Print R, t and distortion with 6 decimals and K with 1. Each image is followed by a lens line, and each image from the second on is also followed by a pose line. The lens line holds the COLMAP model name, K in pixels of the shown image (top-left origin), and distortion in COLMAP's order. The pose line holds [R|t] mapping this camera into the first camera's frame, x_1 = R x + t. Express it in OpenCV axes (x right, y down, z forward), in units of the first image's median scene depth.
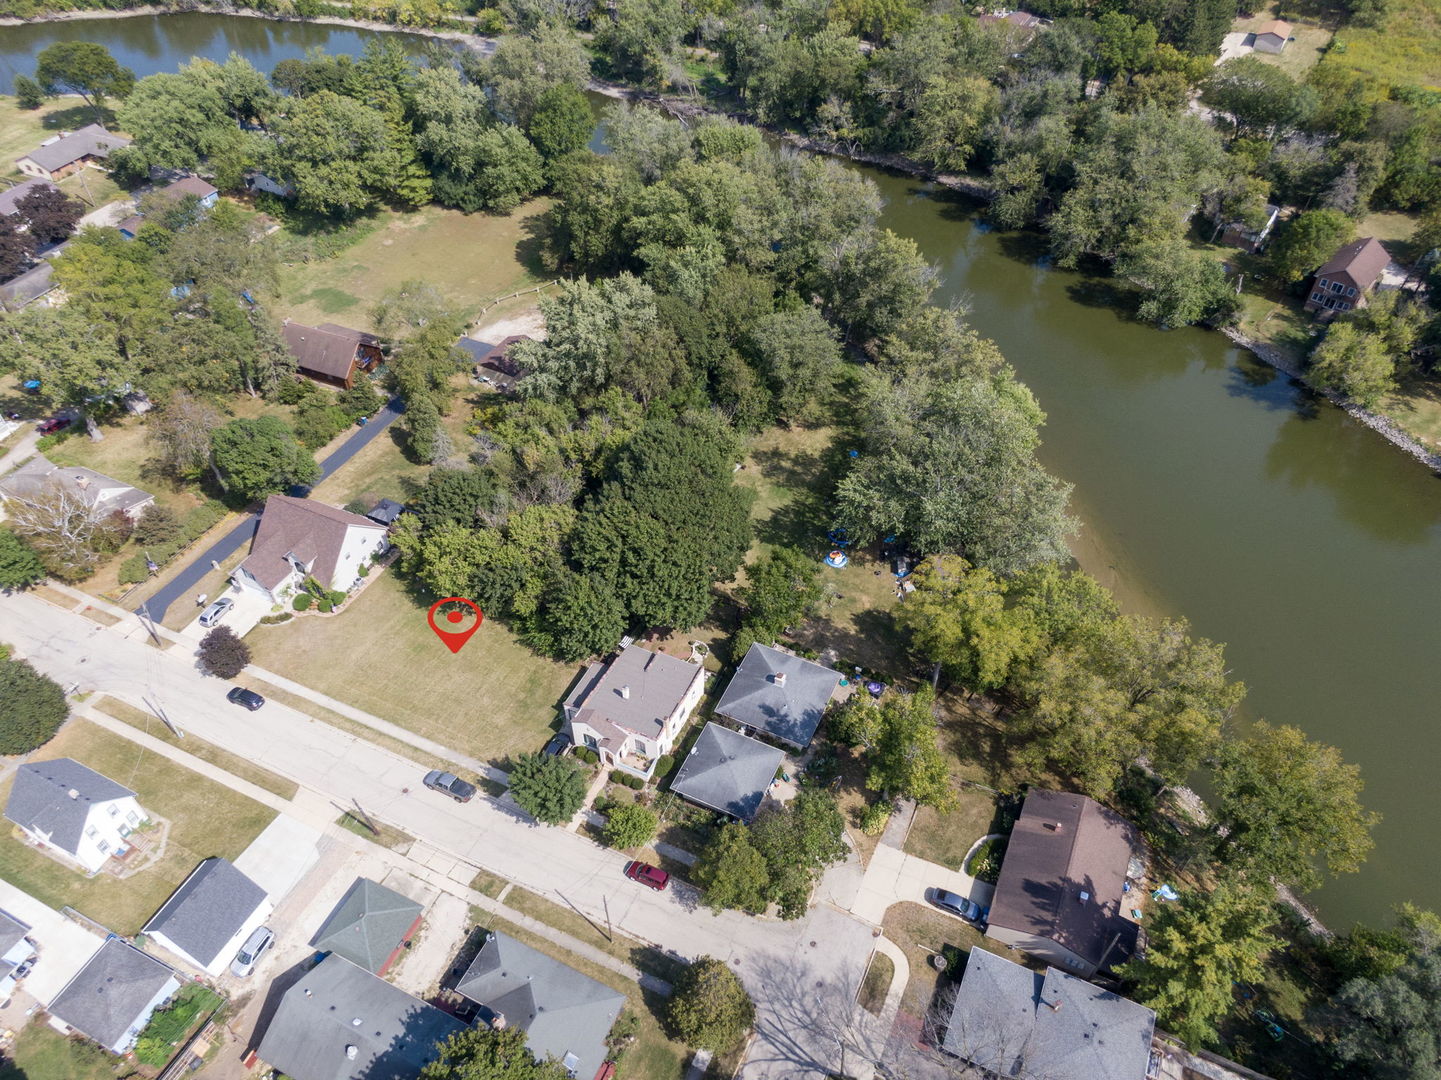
lens RADIAL K [[1029.0, 0, 720.5], [0, 1029.0, 540.0], [0, 0, 1]] dist [0.038803, -0.050425]
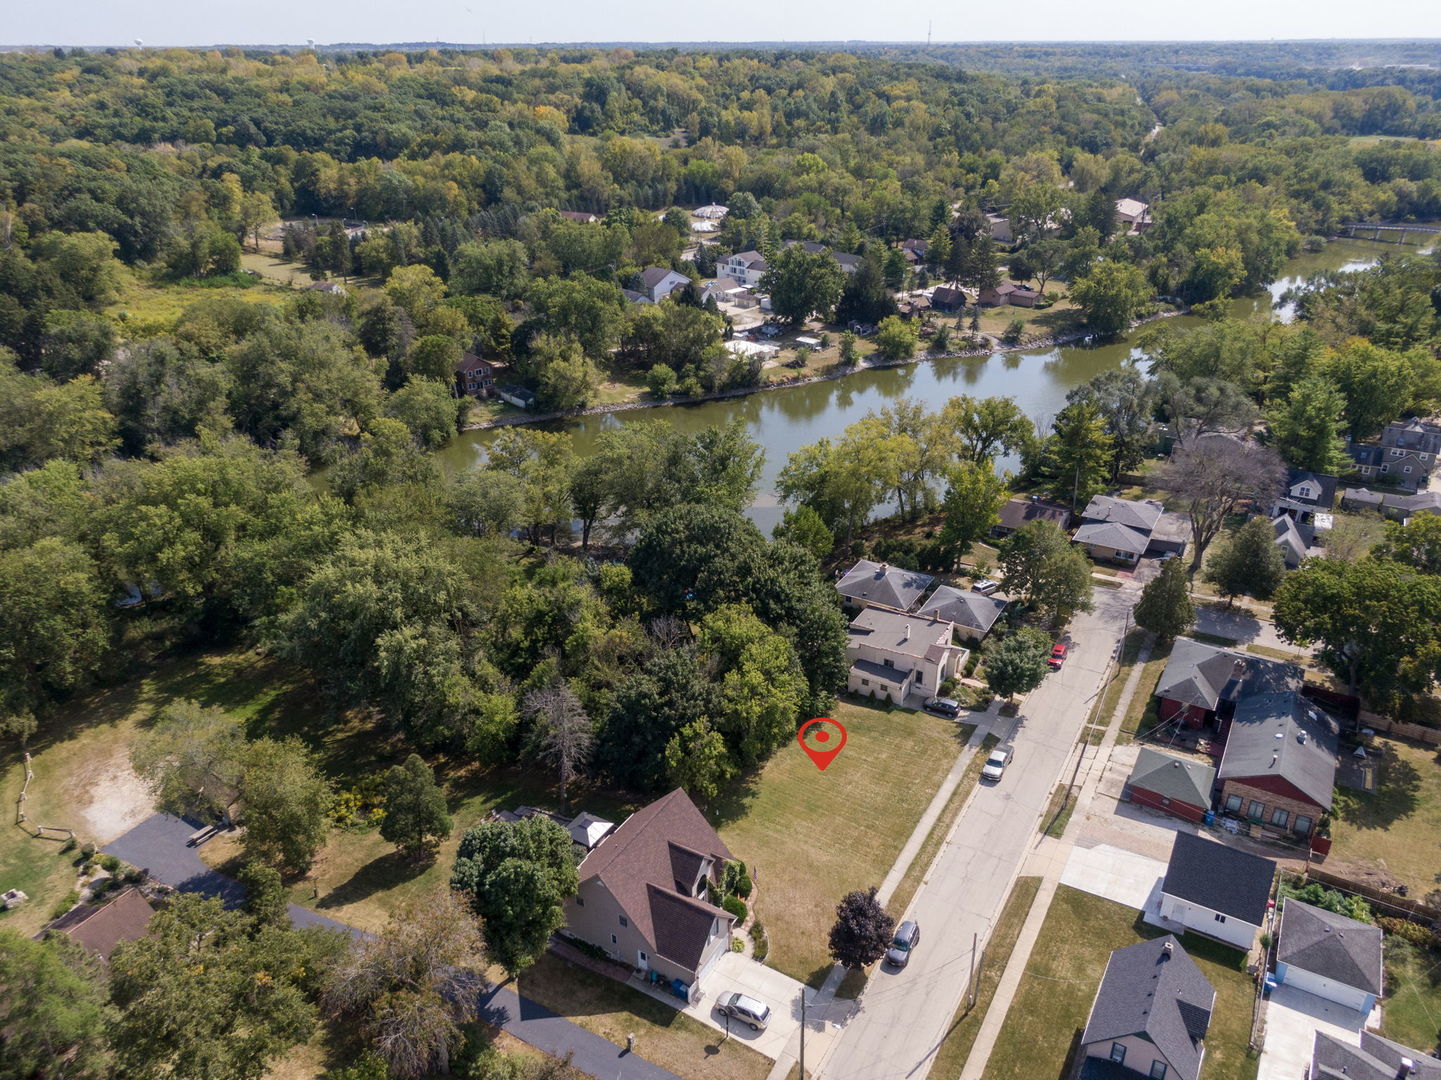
lens RADIAL K [[1029.0, 0, 720.5], [0, 1029.0, 540.0], [0, 0, 1]] dist [0.038803, -0.050425]
pose [[0.094343, -0.433167, 0.896363, -0.772055], [0.703812, 0.665811, 0.247676, -0.243829], [-0.704093, 0.607504, 0.367683, 0.485622]]
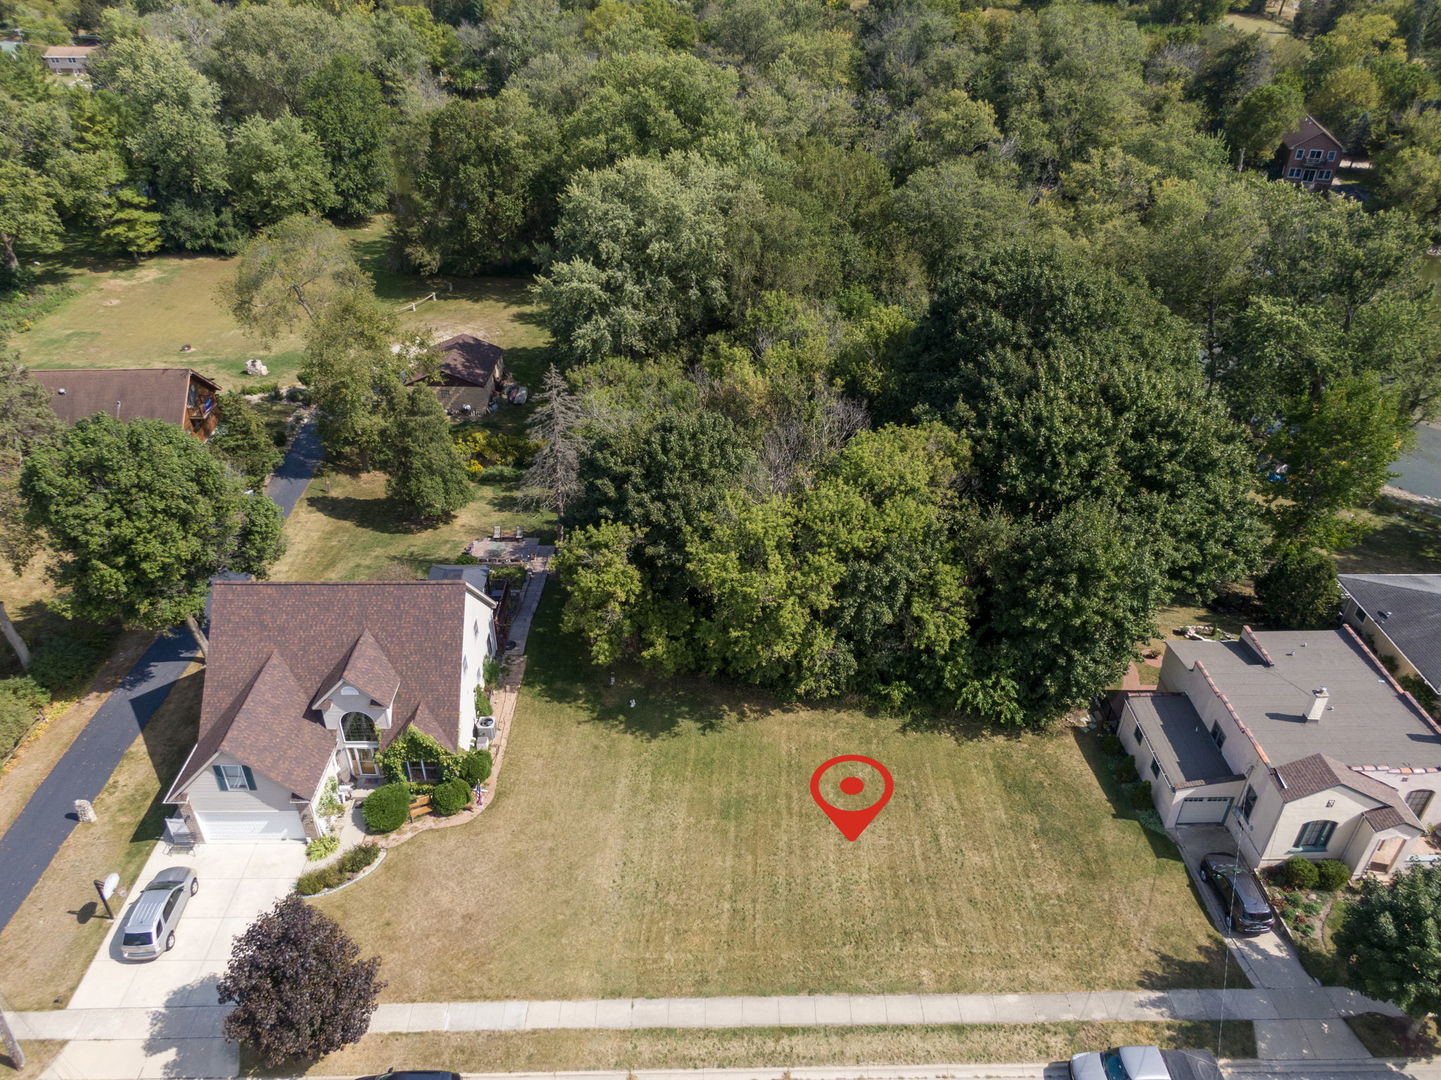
lens RADIAL K [[1029.0, 0, 720.5], [0, 1029.0, 540.0], [0, 0, 1]] dist [0.038803, -0.050425]
pose [[0.897444, -0.236893, 0.372123, -0.340123], [0.305743, 0.942118, -0.137604, 0.046631], [-0.317986, 0.237266, 0.917927, 0.474364]]
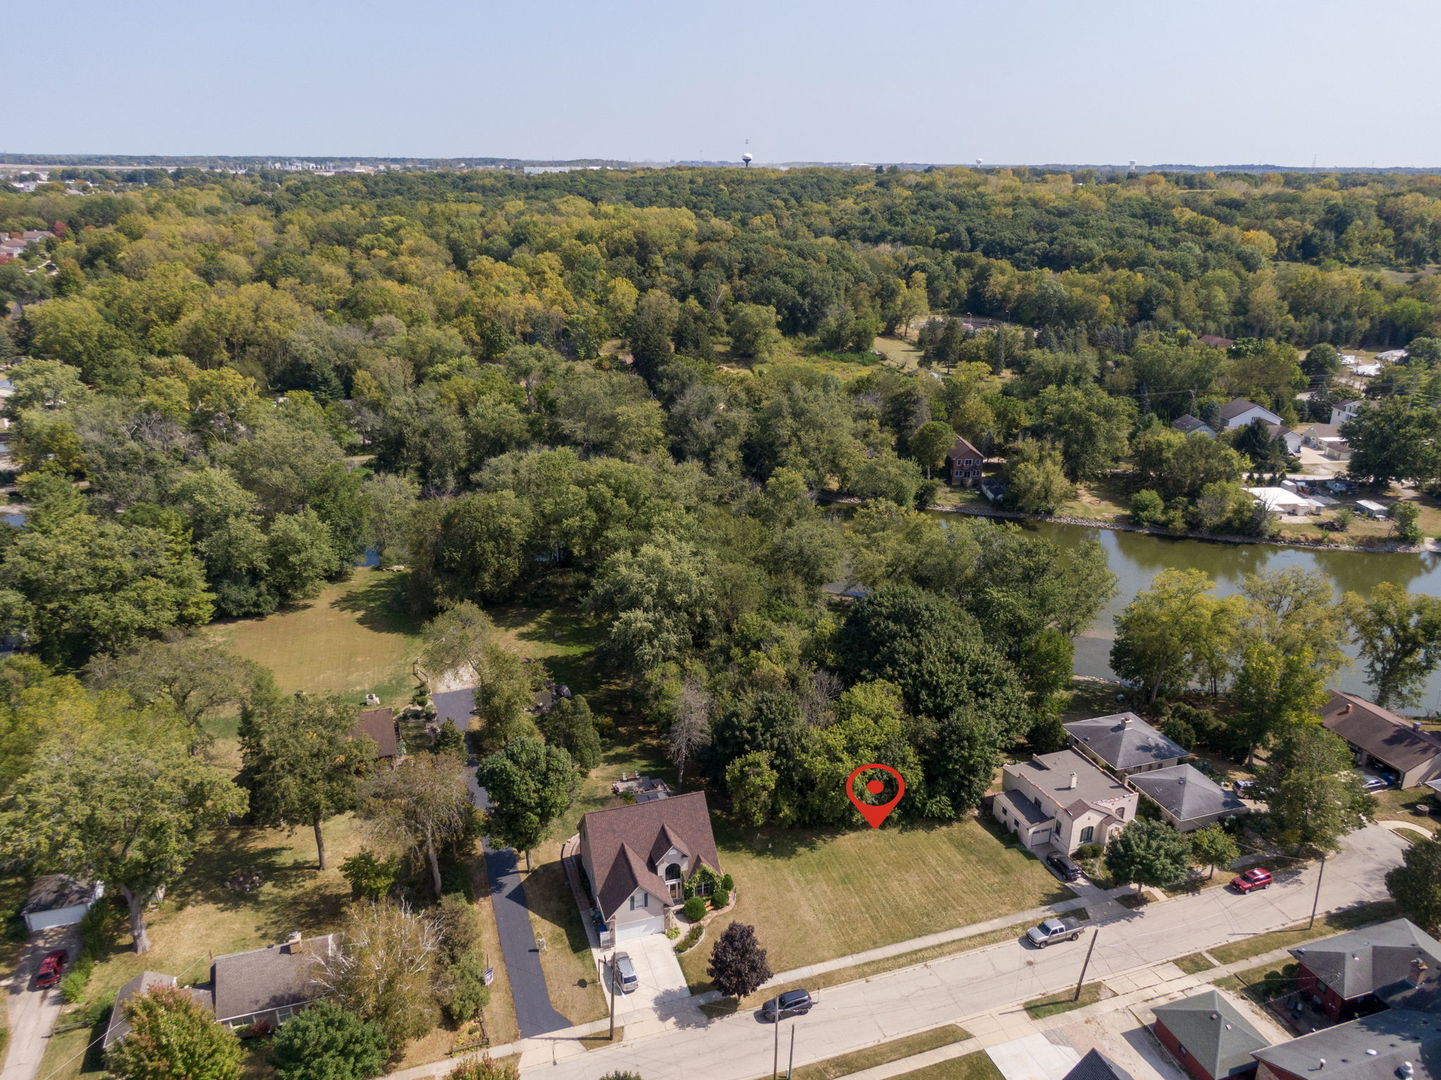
lens RADIAL K [[1029.0, 0, 720.5], [0, 1029.0, 540.0], [0, 0, 1]] dist [0.038803, -0.050425]
pose [[0.720709, -0.232928, 0.652934, -0.697799], [0.481384, 0.845908, -0.229583, 0.009124], [-0.498846, 0.479774, 0.721782, 0.227094]]
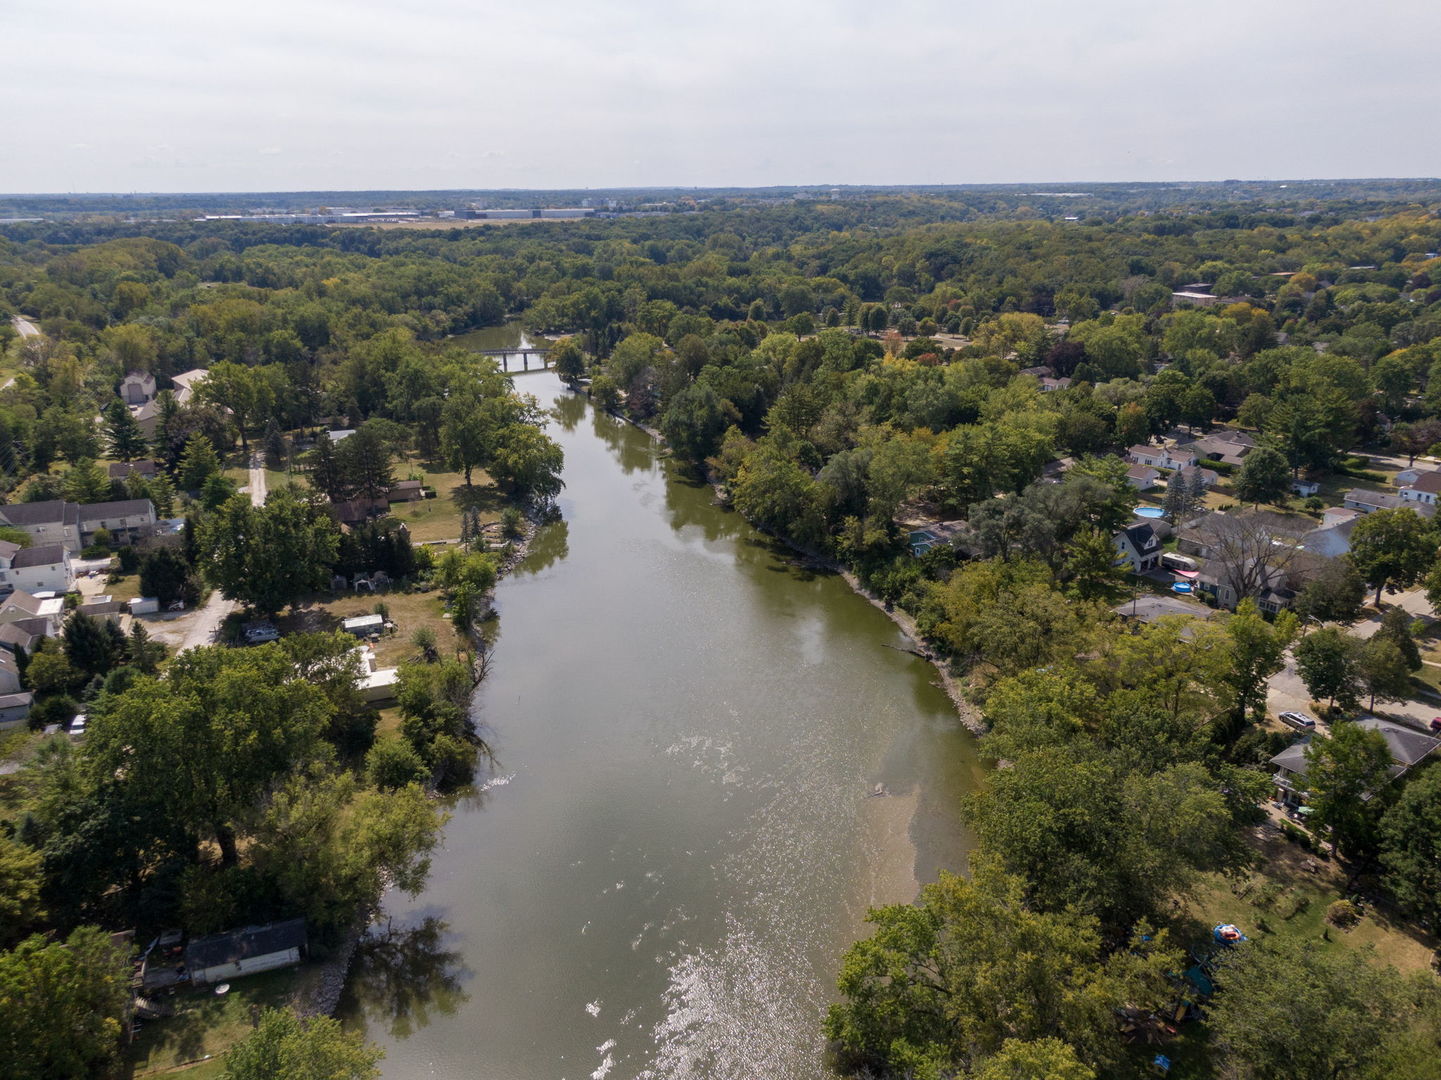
lens RADIAL K [[1029.0, 0, 720.5], [0, 1029.0, 540.0], [0, 0, 1]] dist [0.038803, -0.050425]
pose [[-0.883296, -0.145269, 0.445742, 0.133503], [0.334924, 0.469760, 0.816793, -0.794018], [-0.328046, 0.870760, -0.366282, 1.045206]]
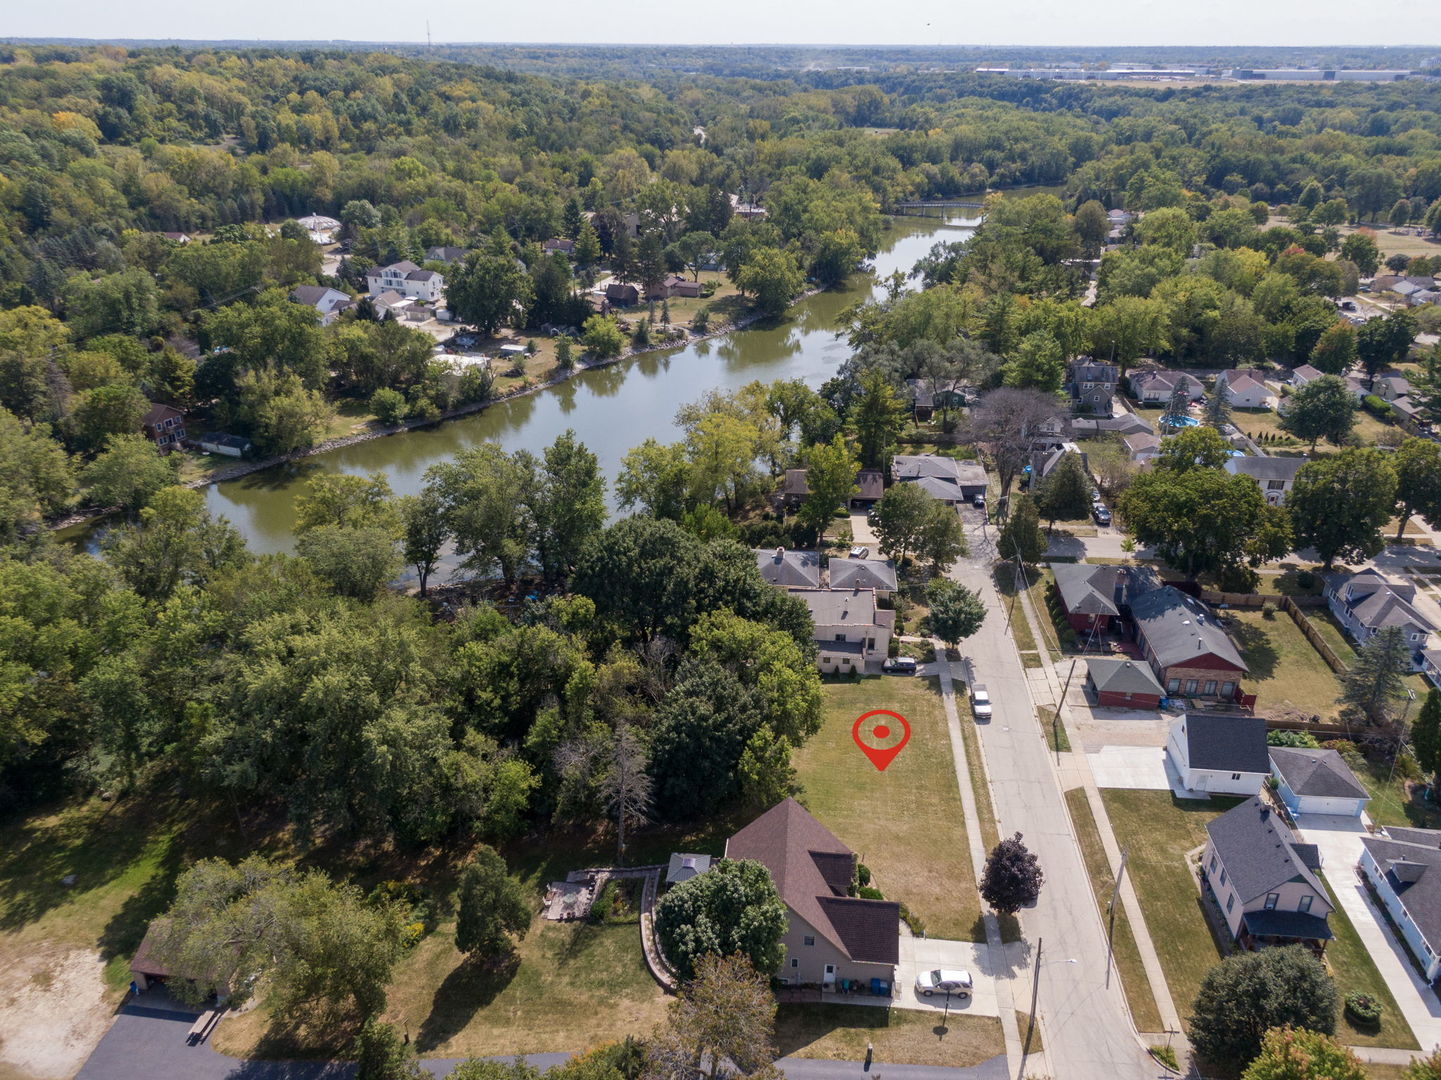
lens RADIAL K [[1029.0, 0, 720.5], [0, 1029.0, 540.0], [0, 0, 1]] dist [0.038803, -0.050425]
pose [[-0.338685, -0.409658, 0.847037, -0.724191], [0.657744, 0.540647, 0.524474, -0.432322], [-0.672804, 0.734766, 0.086341, 0.680579]]
